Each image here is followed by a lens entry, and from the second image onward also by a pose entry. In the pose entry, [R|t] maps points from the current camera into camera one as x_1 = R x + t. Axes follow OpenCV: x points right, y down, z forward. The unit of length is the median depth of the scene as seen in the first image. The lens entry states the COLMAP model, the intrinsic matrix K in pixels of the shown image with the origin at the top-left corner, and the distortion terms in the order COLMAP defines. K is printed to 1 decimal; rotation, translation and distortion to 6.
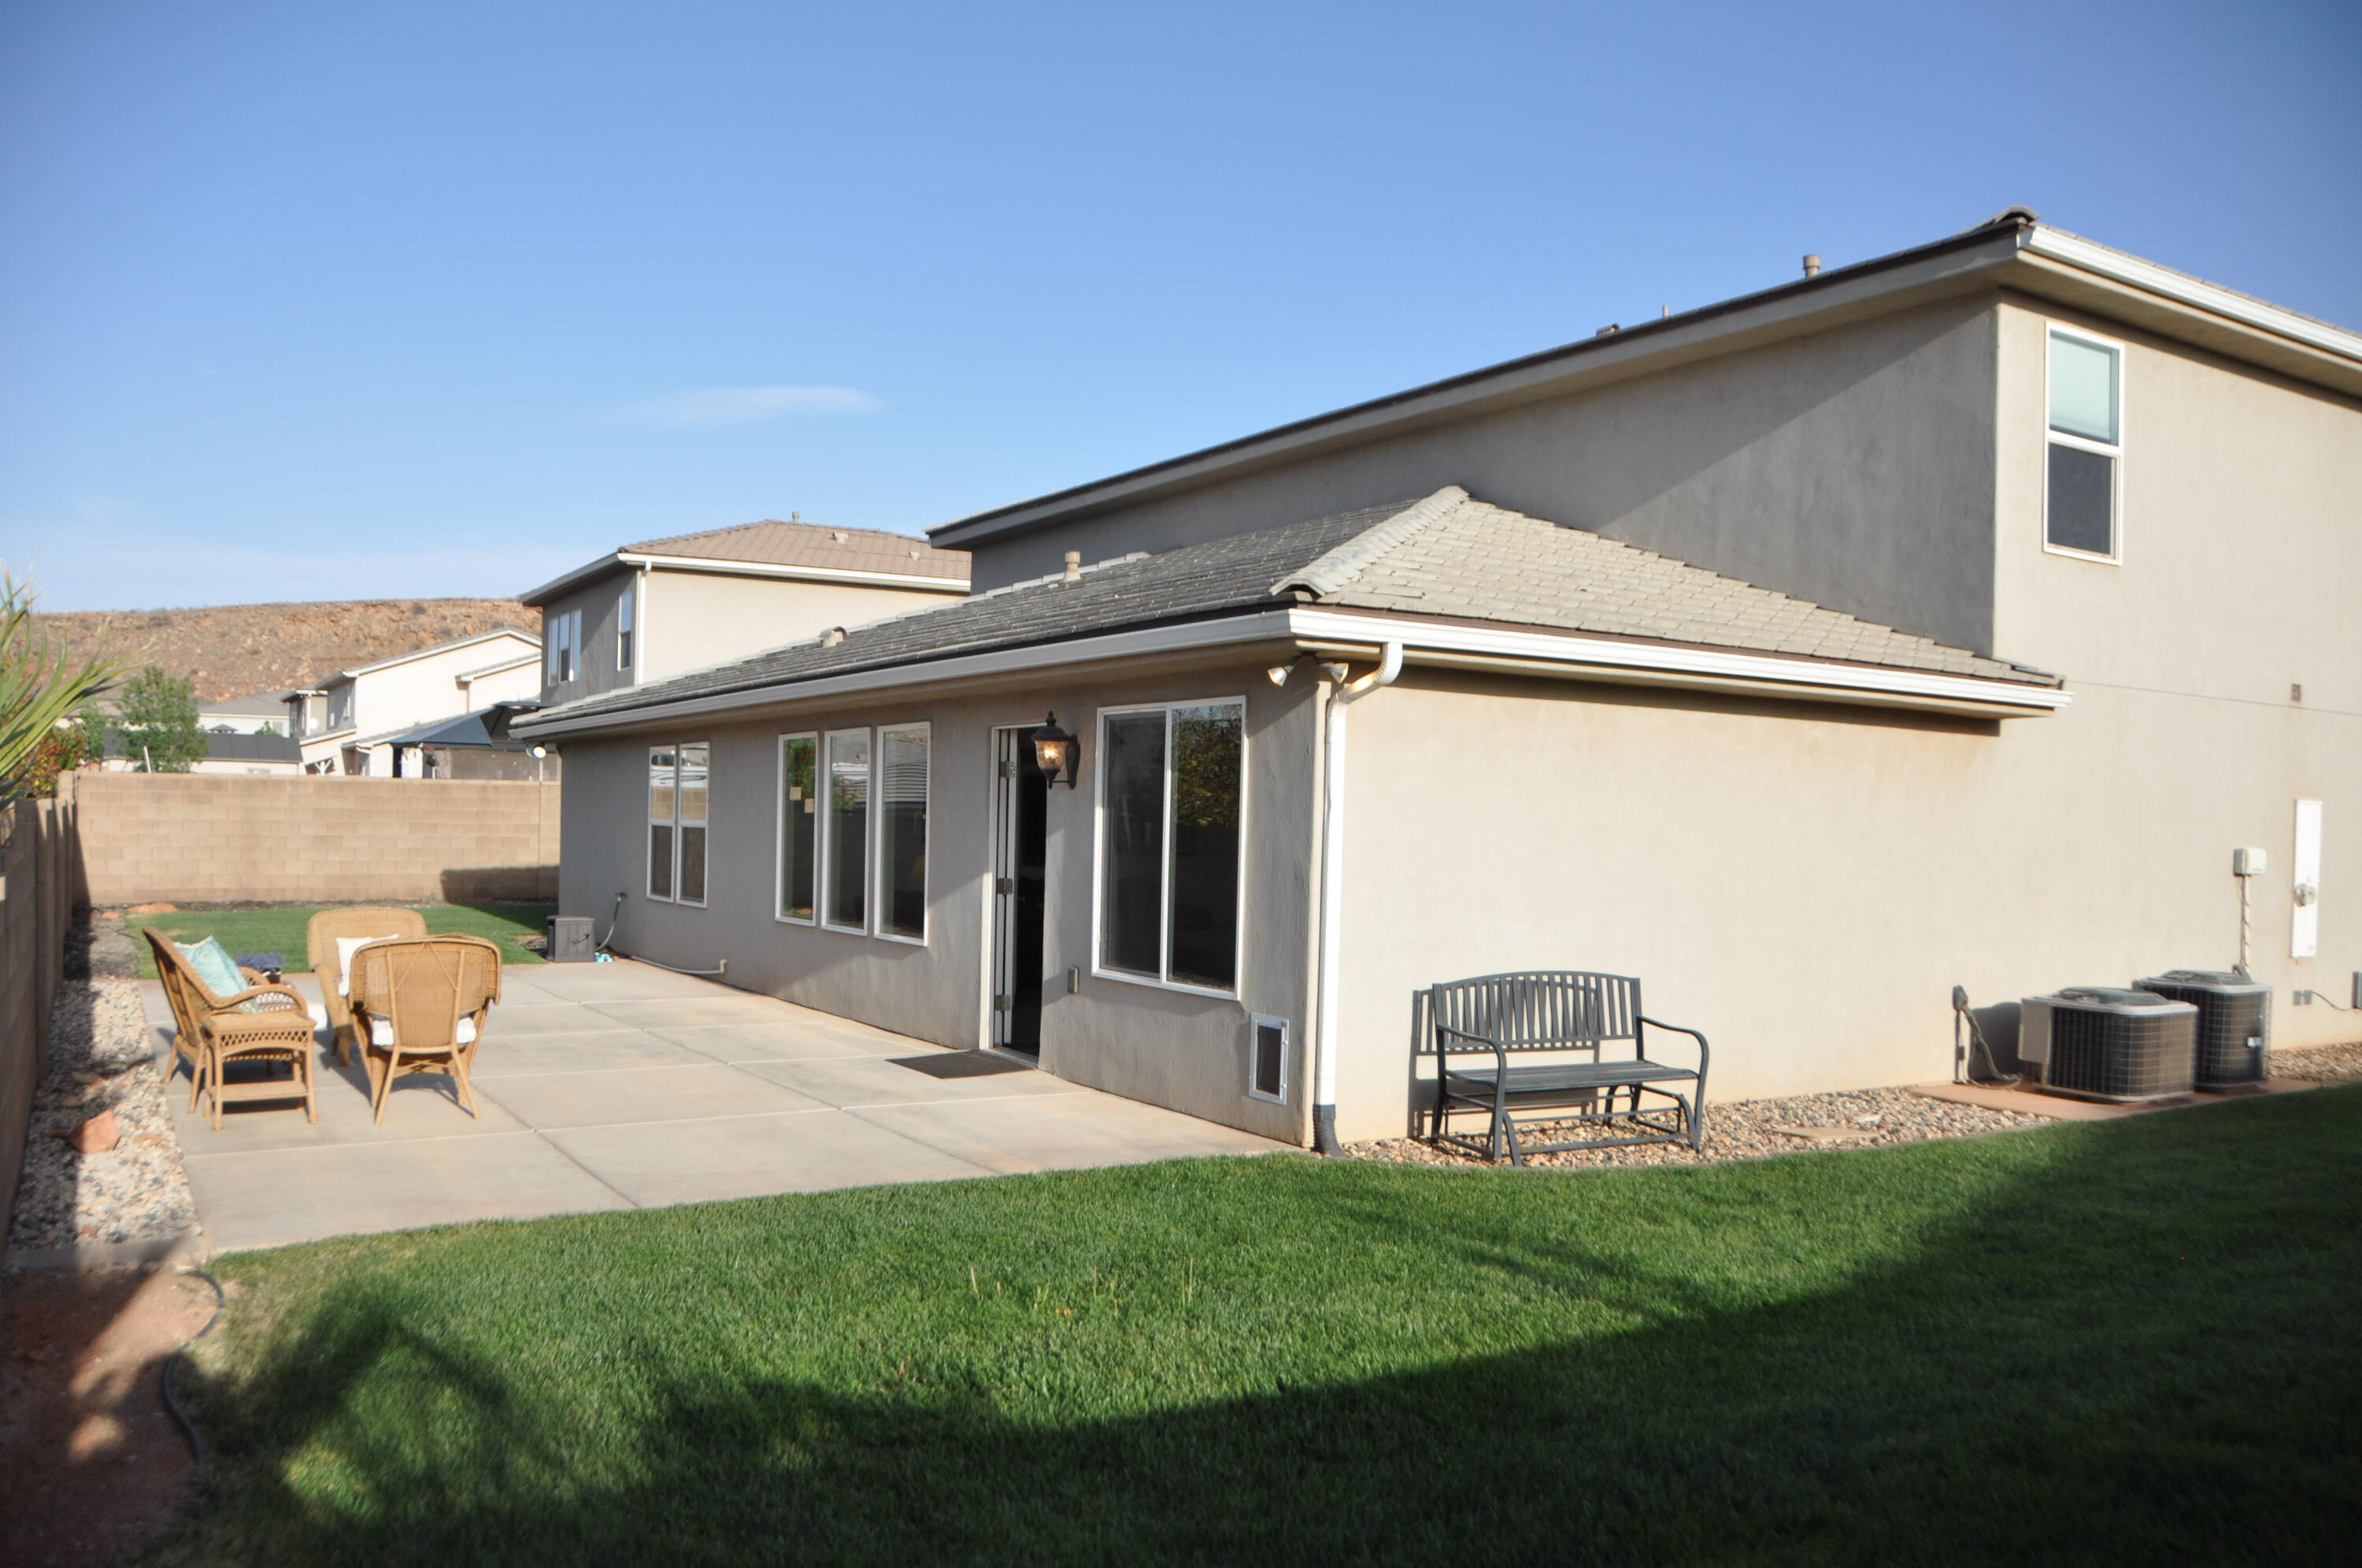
lens RADIAL K [[1866.0, 0, 1176.4], [0, 1866.0, 798.3], [0, 0, 1]] dist [-0.163376, 0.062146]
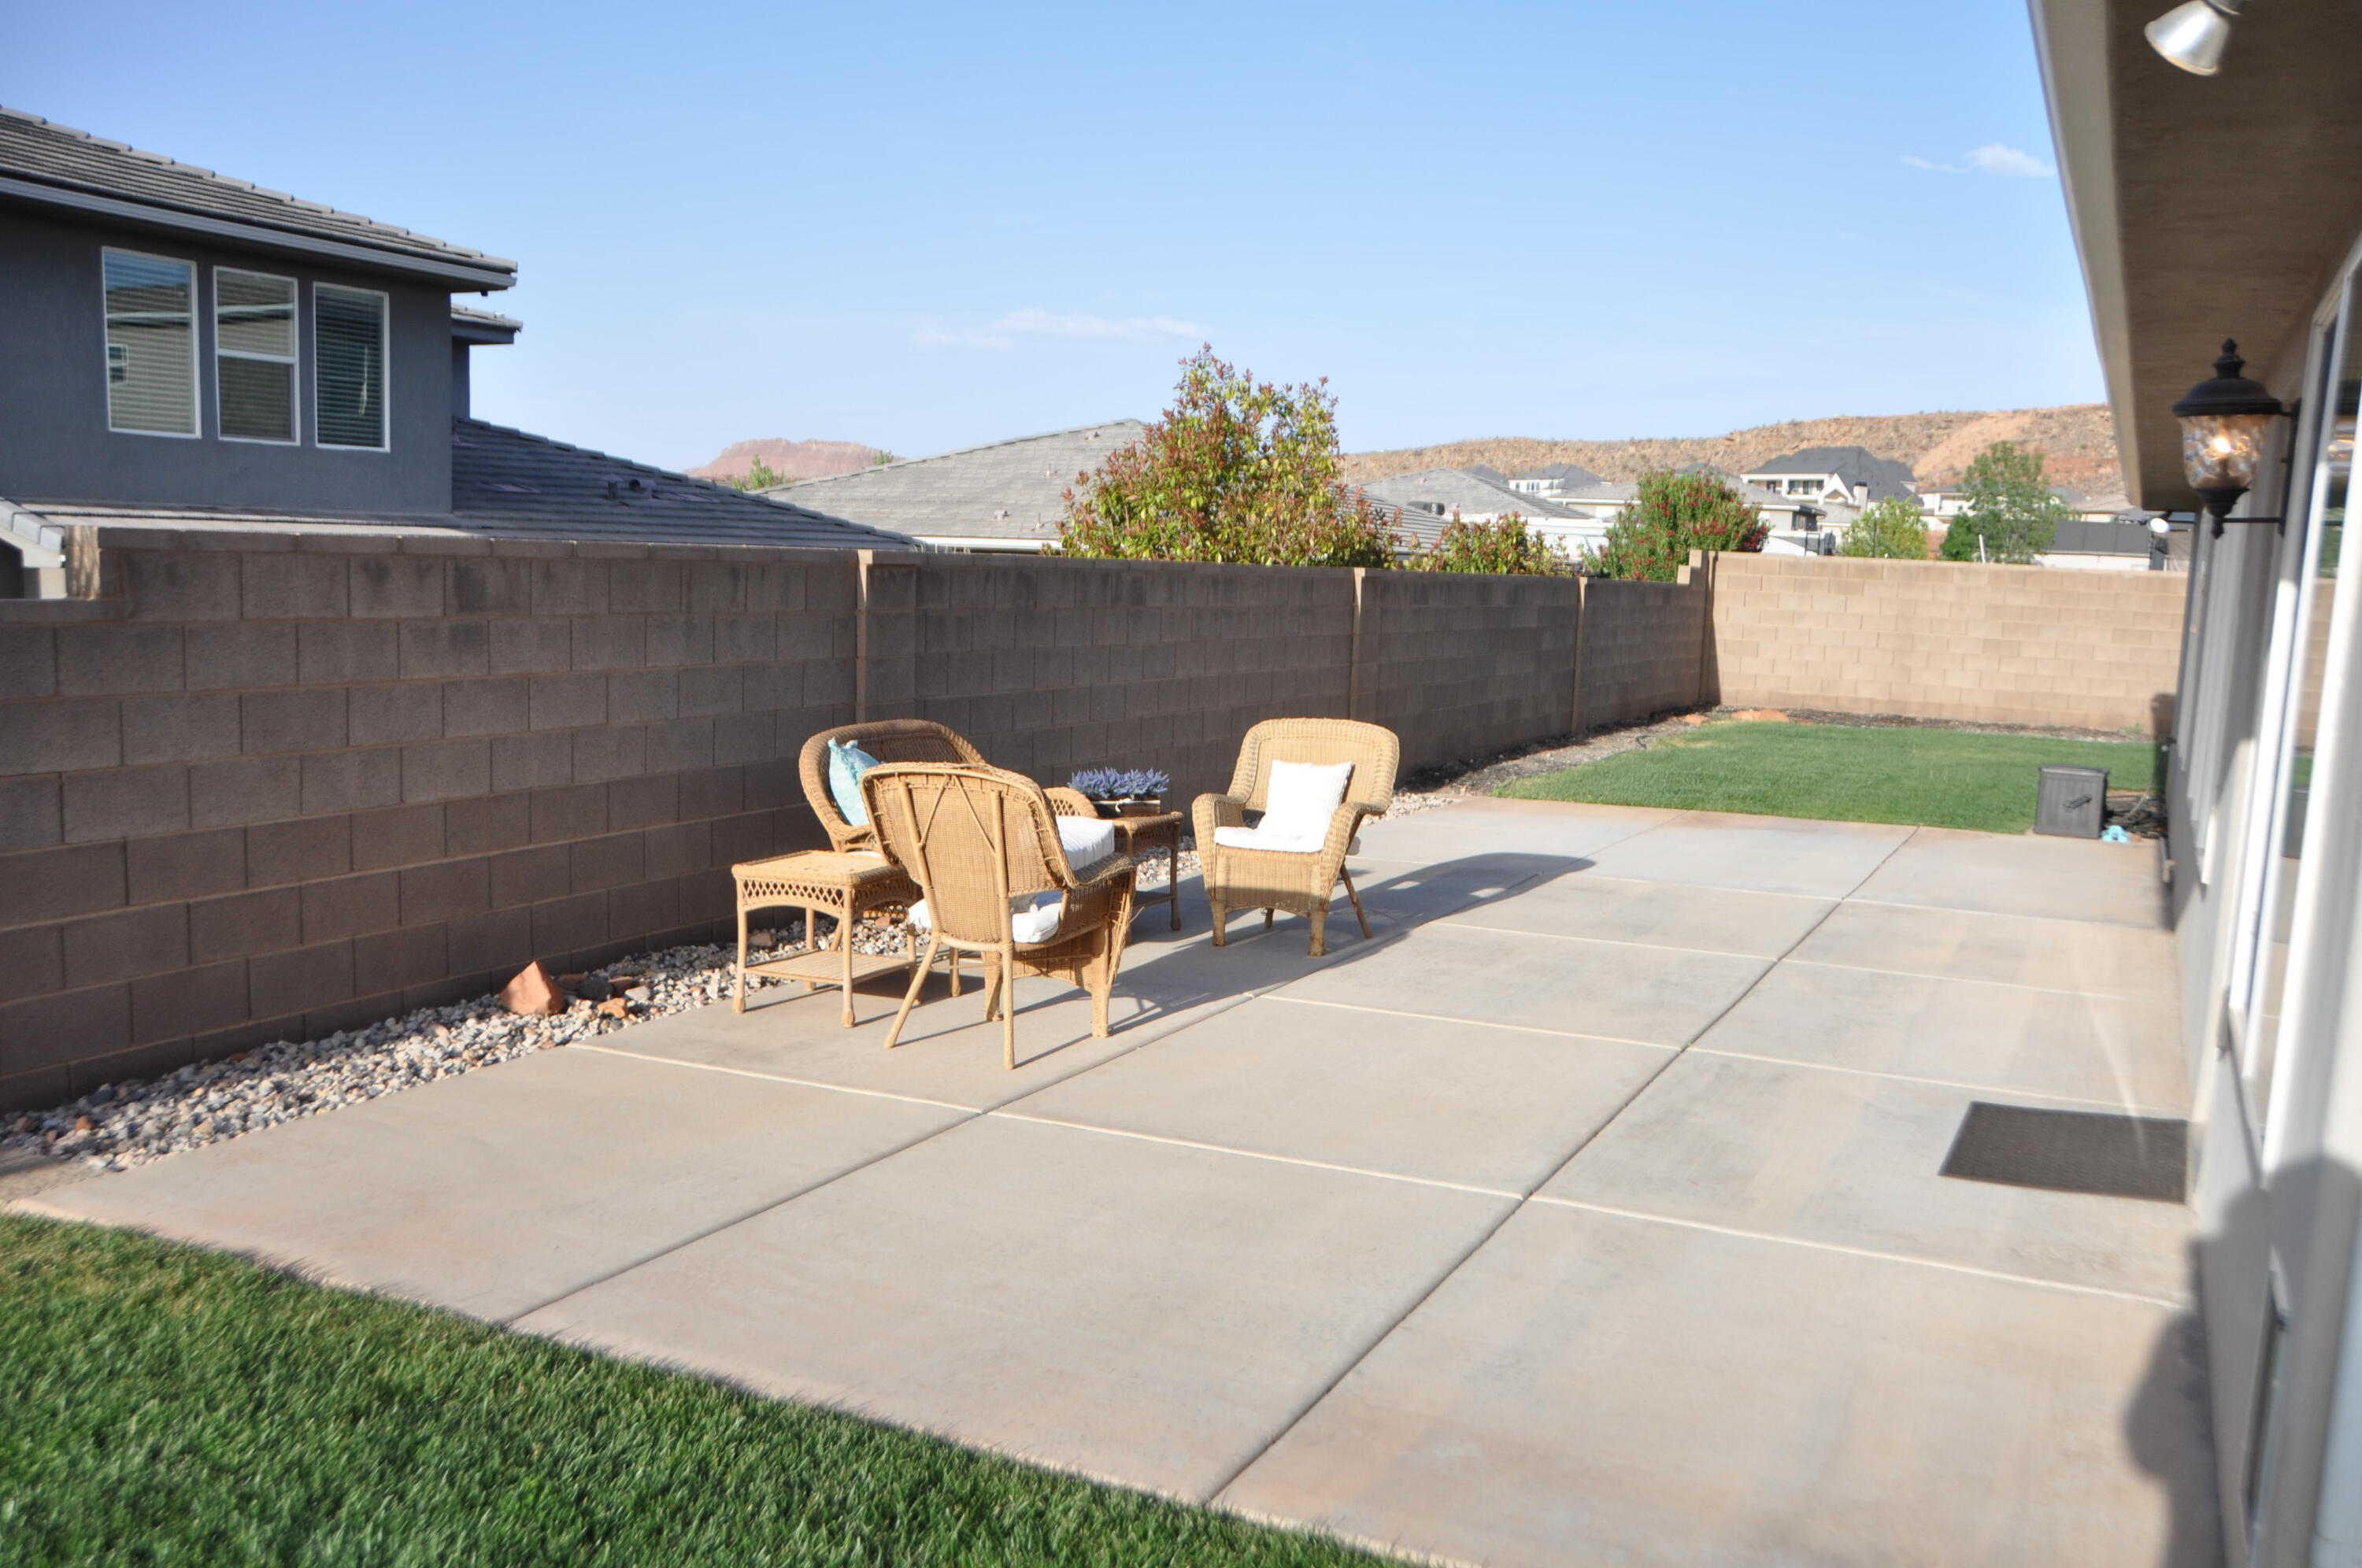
lens RADIAL K [[2036.9, 0, 1180.5], [0, 2036.9, 792.5], [0, 0, 1]] dist [0.003498, 0.000492]
pose [[0.547261, 0.107009, -0.830093, 0.073486], [-0.033293, 0.993791, 0.106162, 0.004559], [0.836300, -0.030462, 0.547426, 0.221893]]
